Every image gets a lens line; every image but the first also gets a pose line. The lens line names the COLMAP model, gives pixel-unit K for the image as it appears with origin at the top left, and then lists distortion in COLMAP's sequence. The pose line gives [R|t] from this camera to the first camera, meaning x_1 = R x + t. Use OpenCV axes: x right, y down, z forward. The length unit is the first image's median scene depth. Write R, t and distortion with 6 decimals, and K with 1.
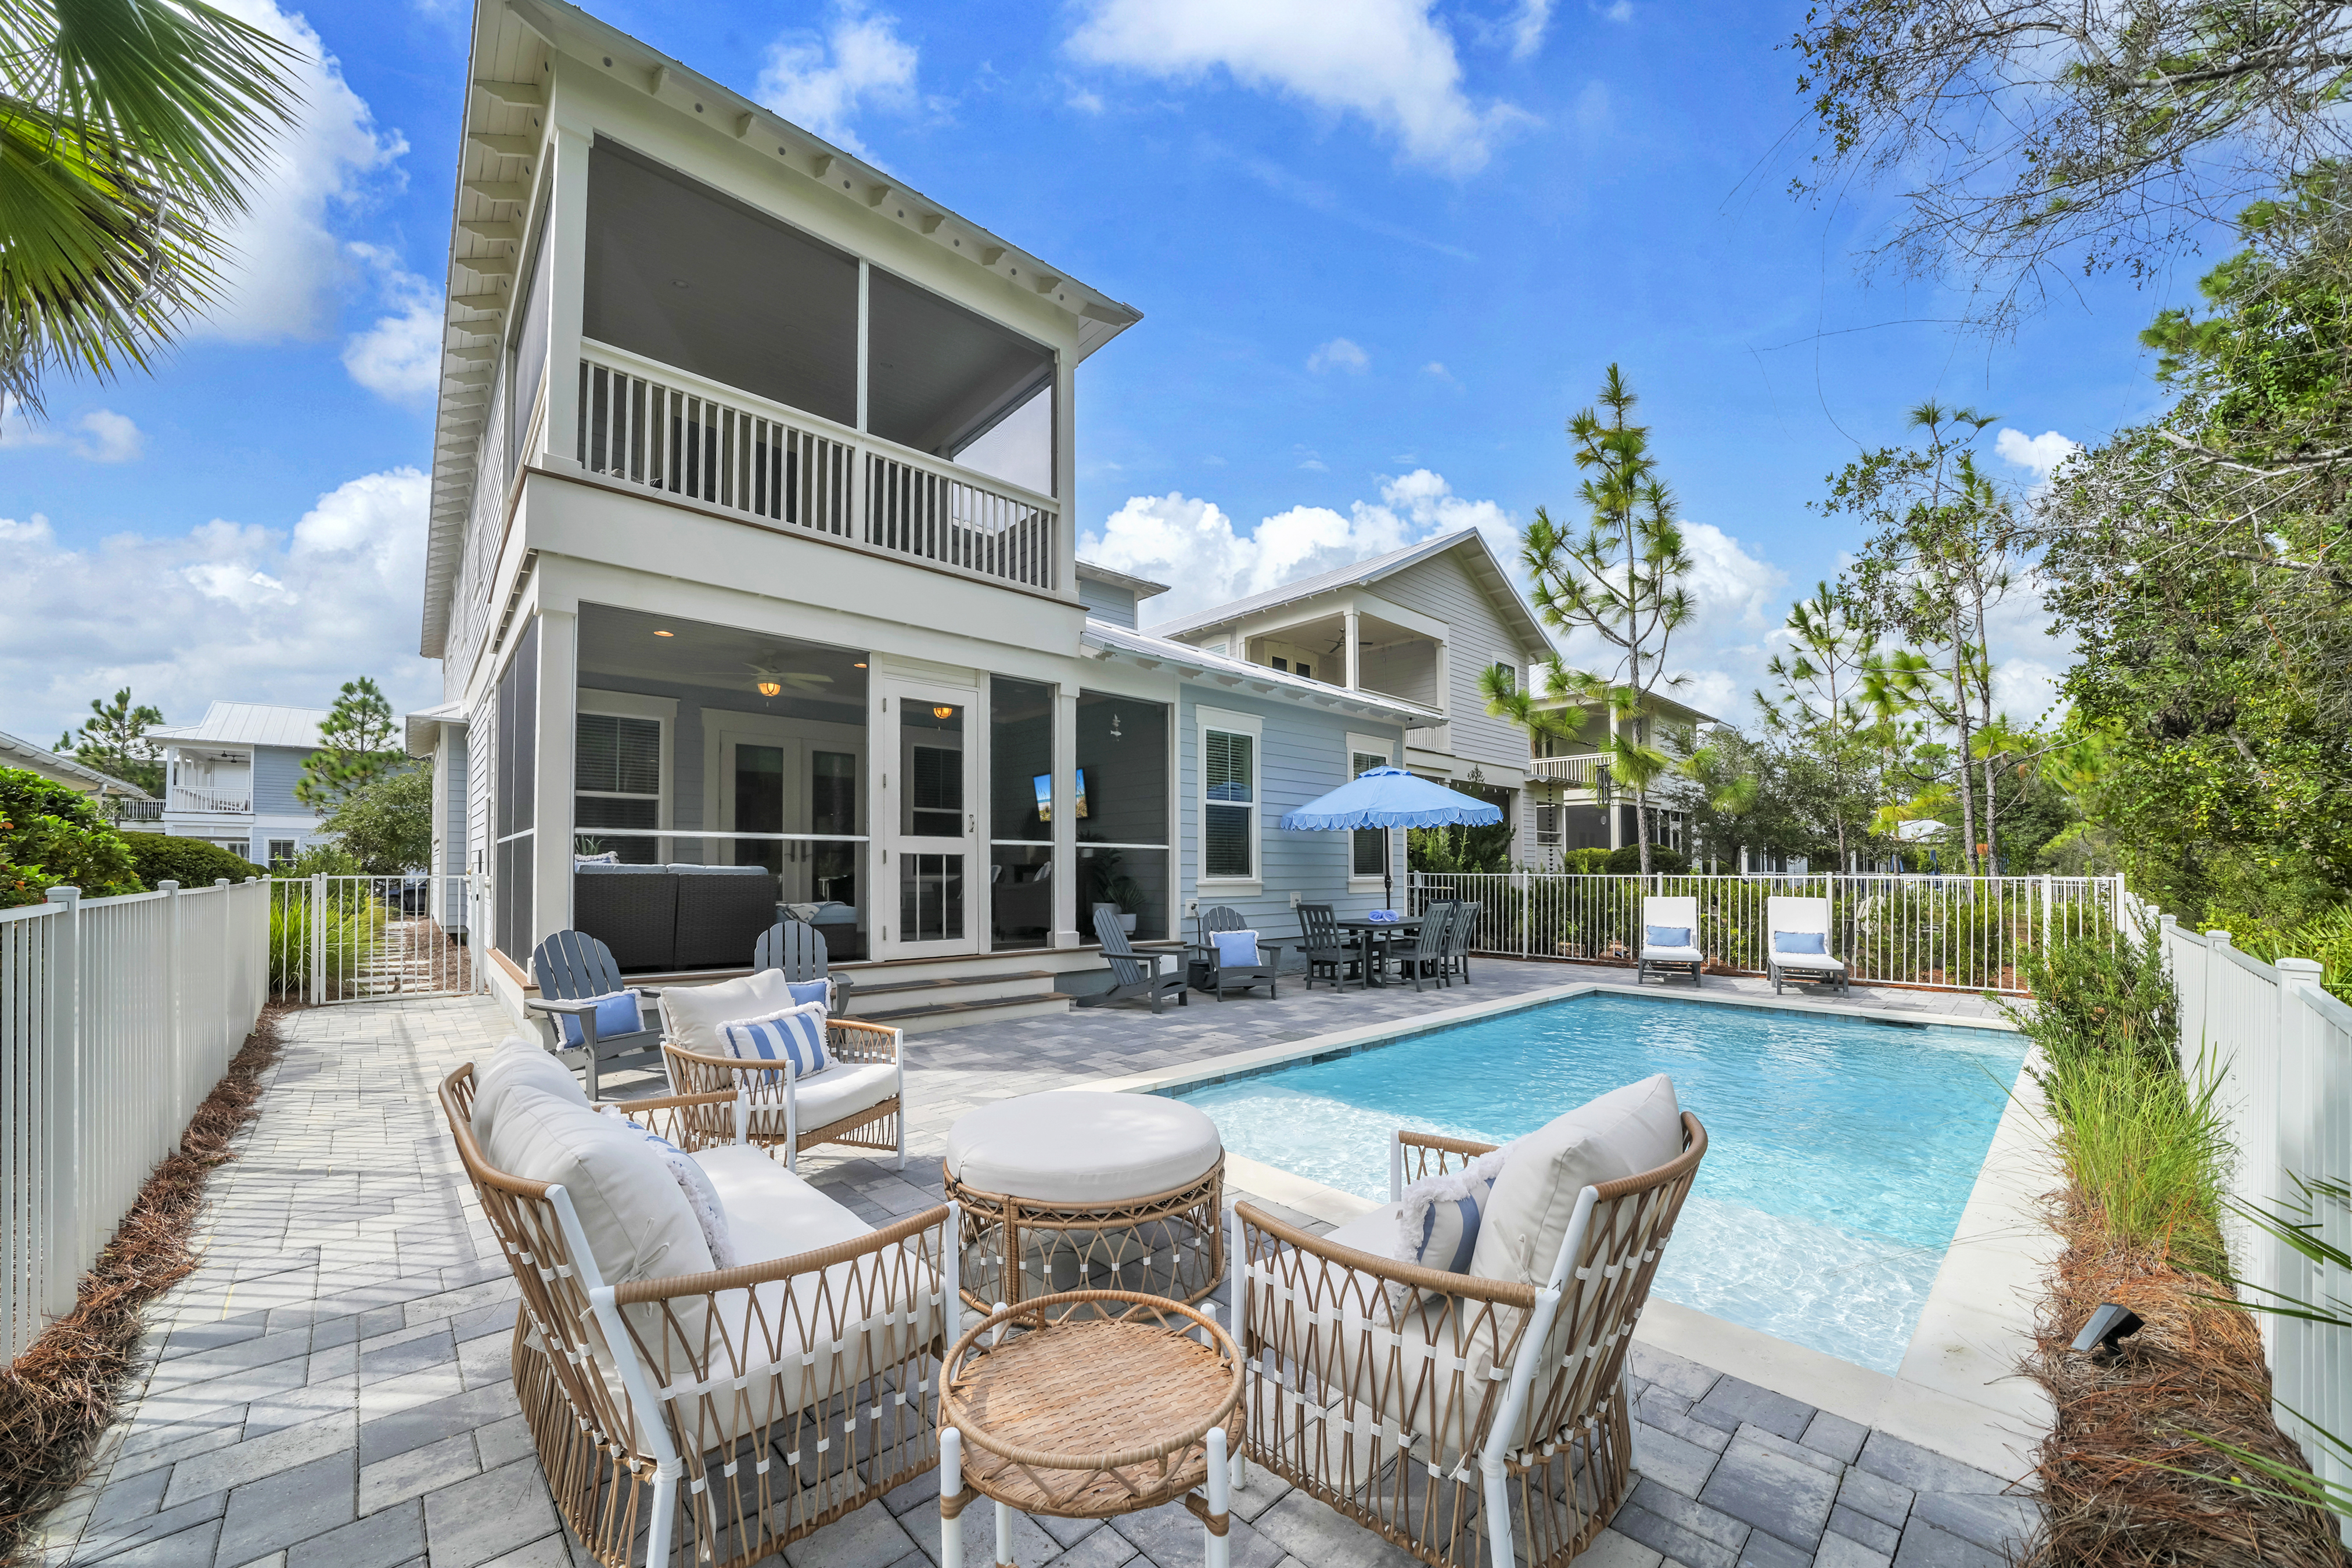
lens RADIAL K [[857.2, 0, 1146.8], [0, 857.2, 882.7], [0, 0, 1]] dist [-0.029634, -0.000106]
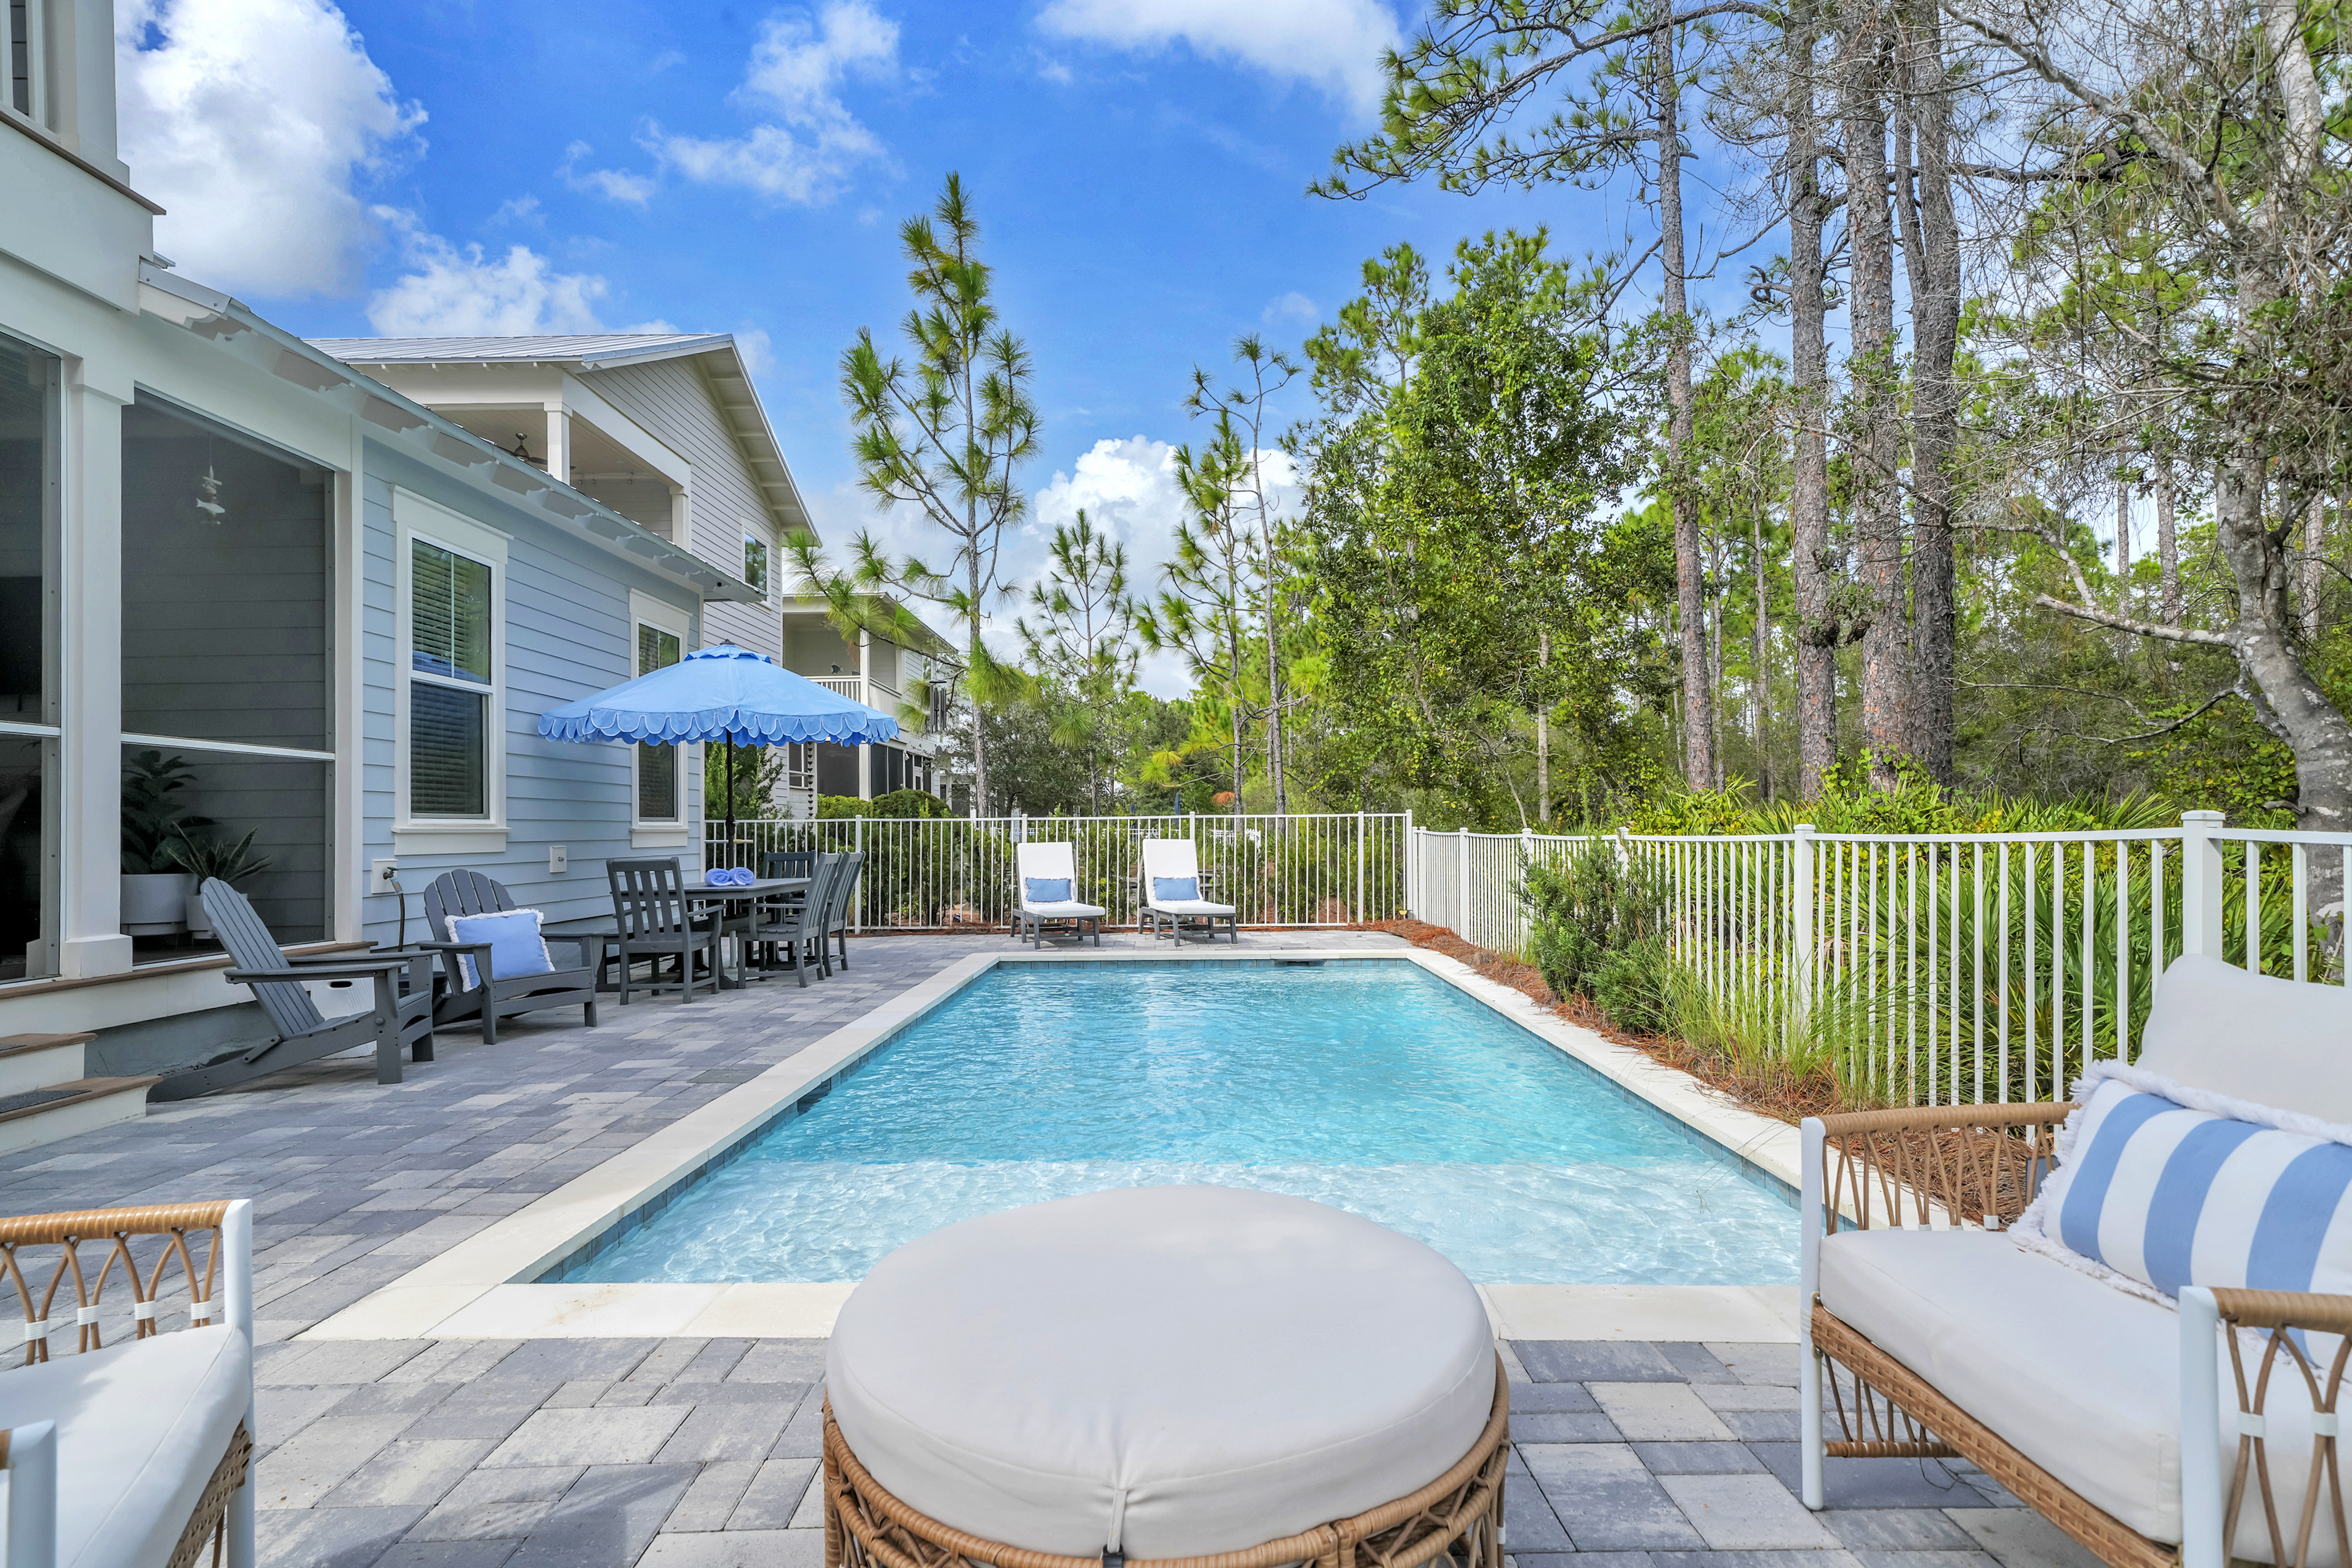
lens RADIAL K [[1137.7, 0, 1176.2], [0, 1137.7, 817.5], [0, 0, 1]] dist [0.011236, 0.000239]
pose [[0.668474, -0.000481, 0.743736, -0.166152], [0.021082, 0.999610, -0.018303, 0.019502], [-0.743437, 0.027915, 0.668223, 0.201889]]
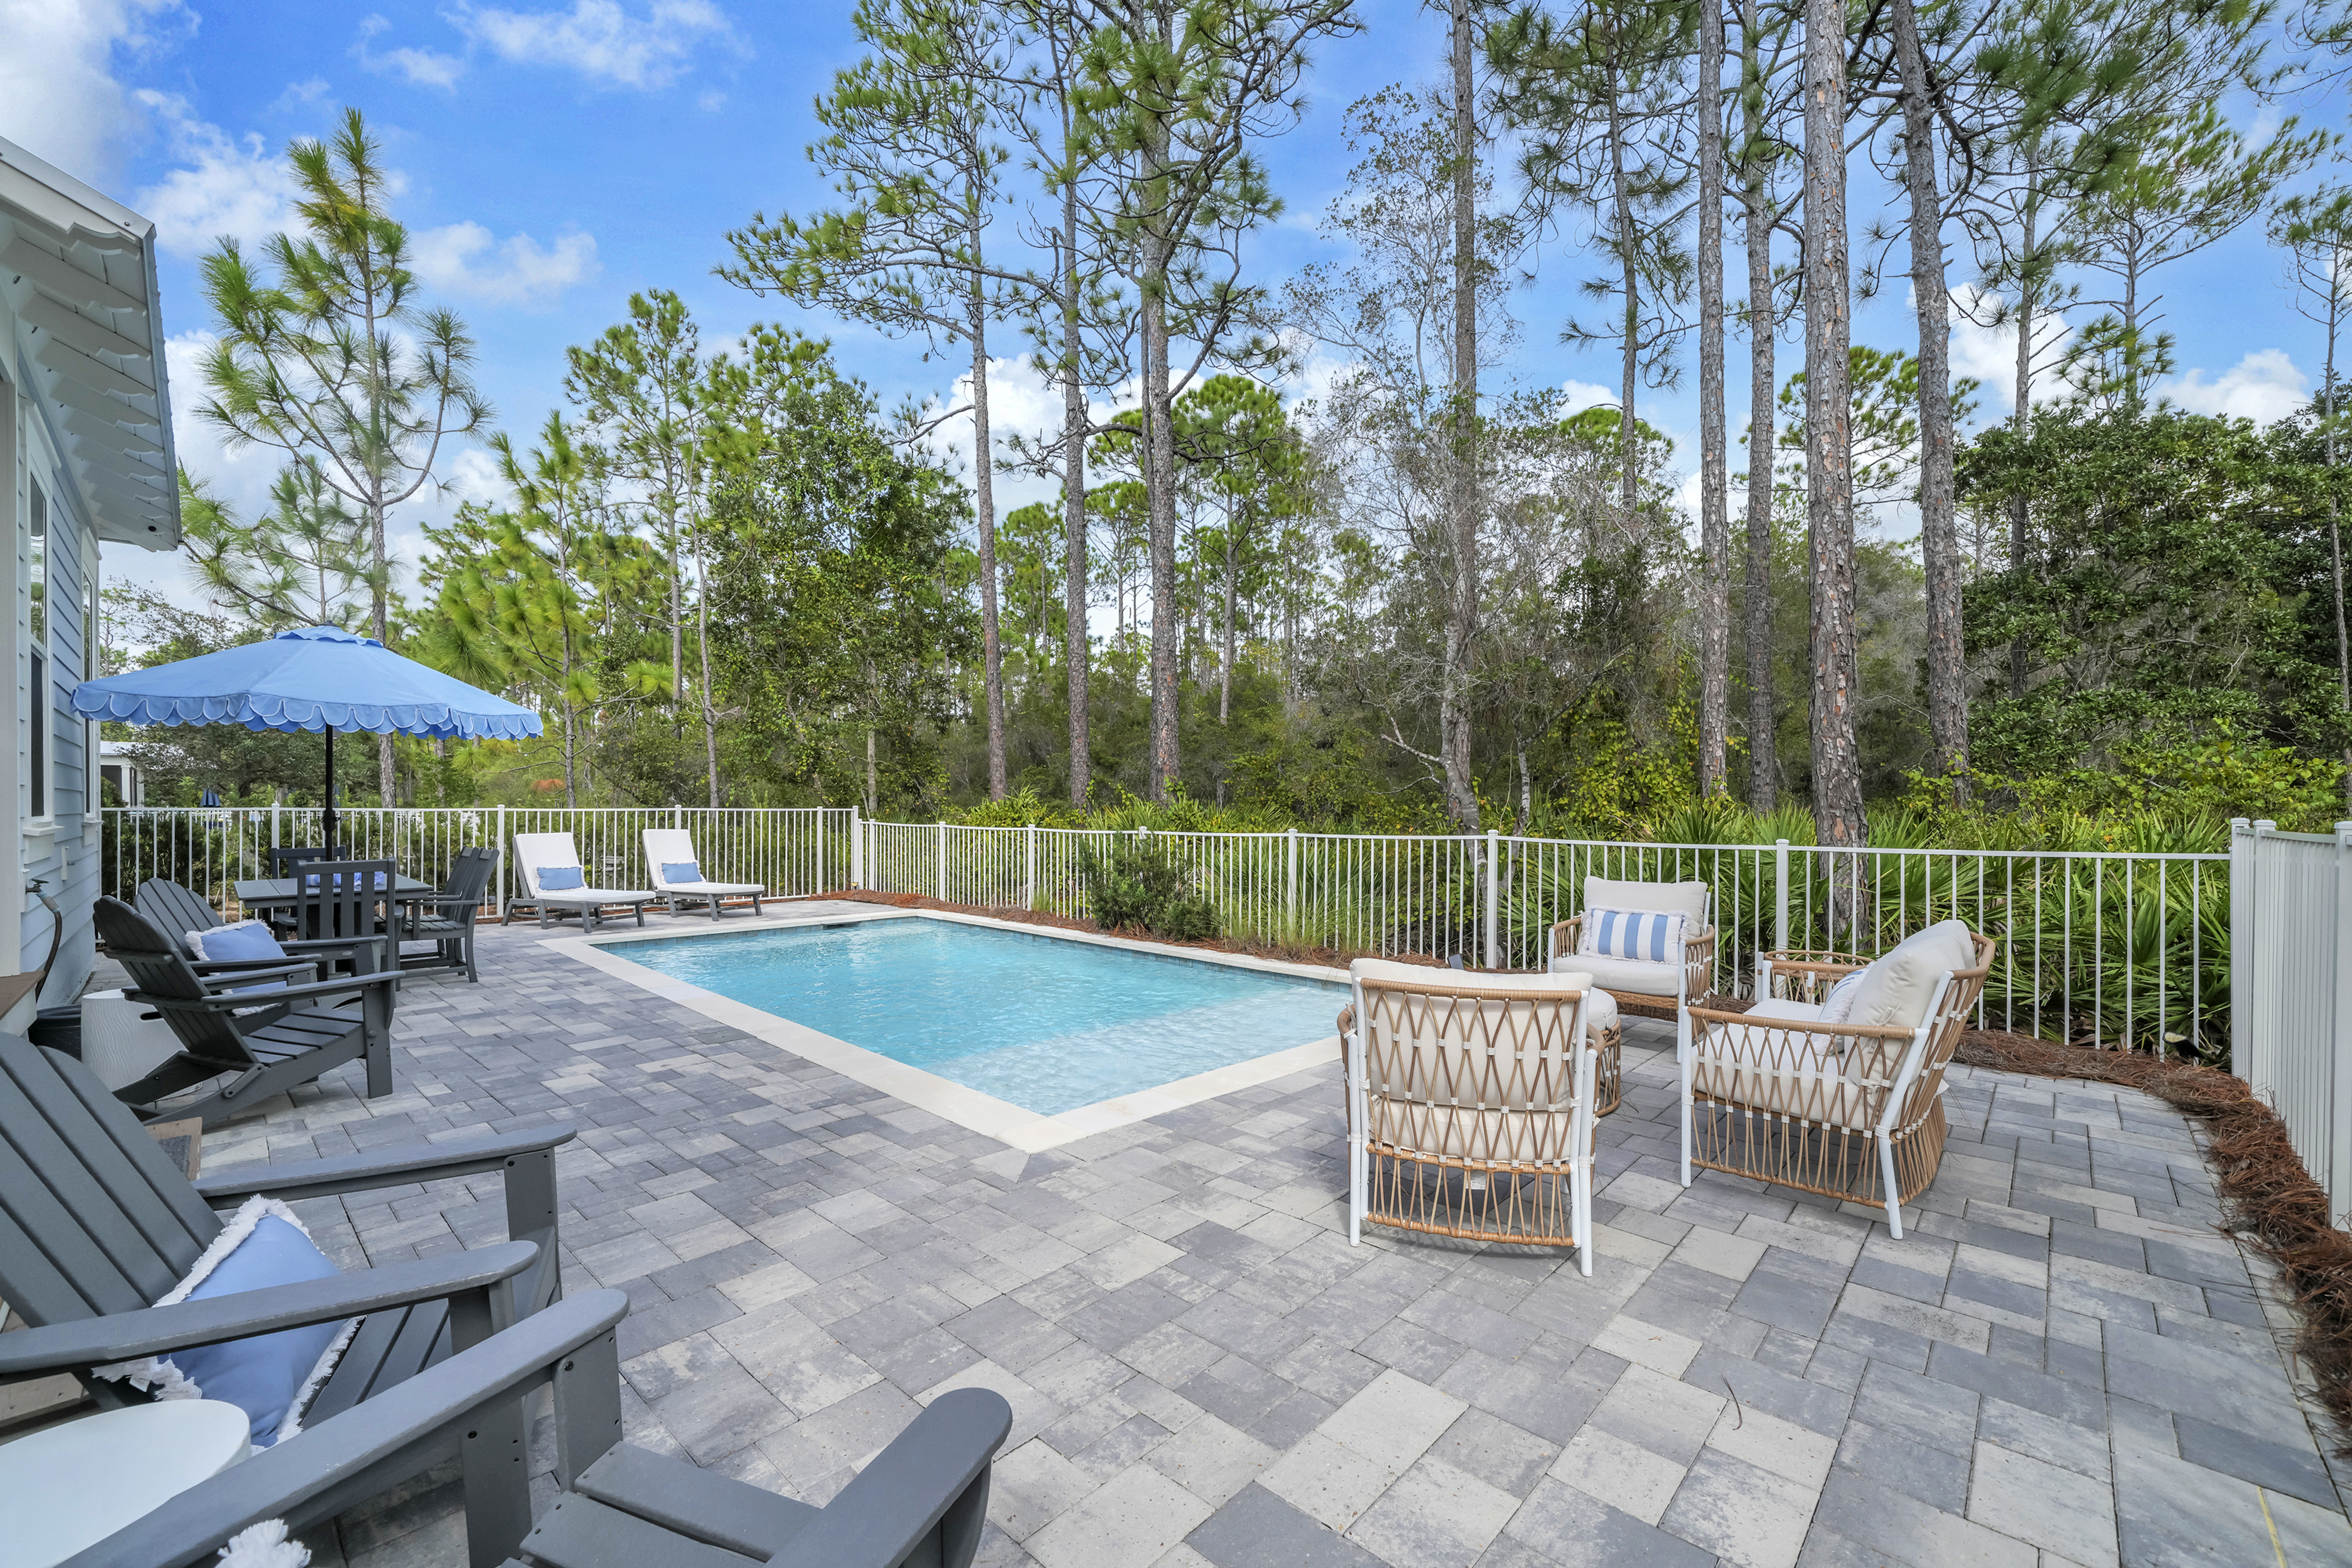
lens RADIAL K [[951.0, 0, 1178.2], [0, 951.0, 813.4], [0, 0, 1]] dist [-0.003589, 0.000178]
pose [[-0.077933, -0.008066, 0.996926, -0.522633], [0.011061, 0.999899, 0.008955, -0.006719], [-0.996897, 0.011725, -0.077836, 0.552551]]
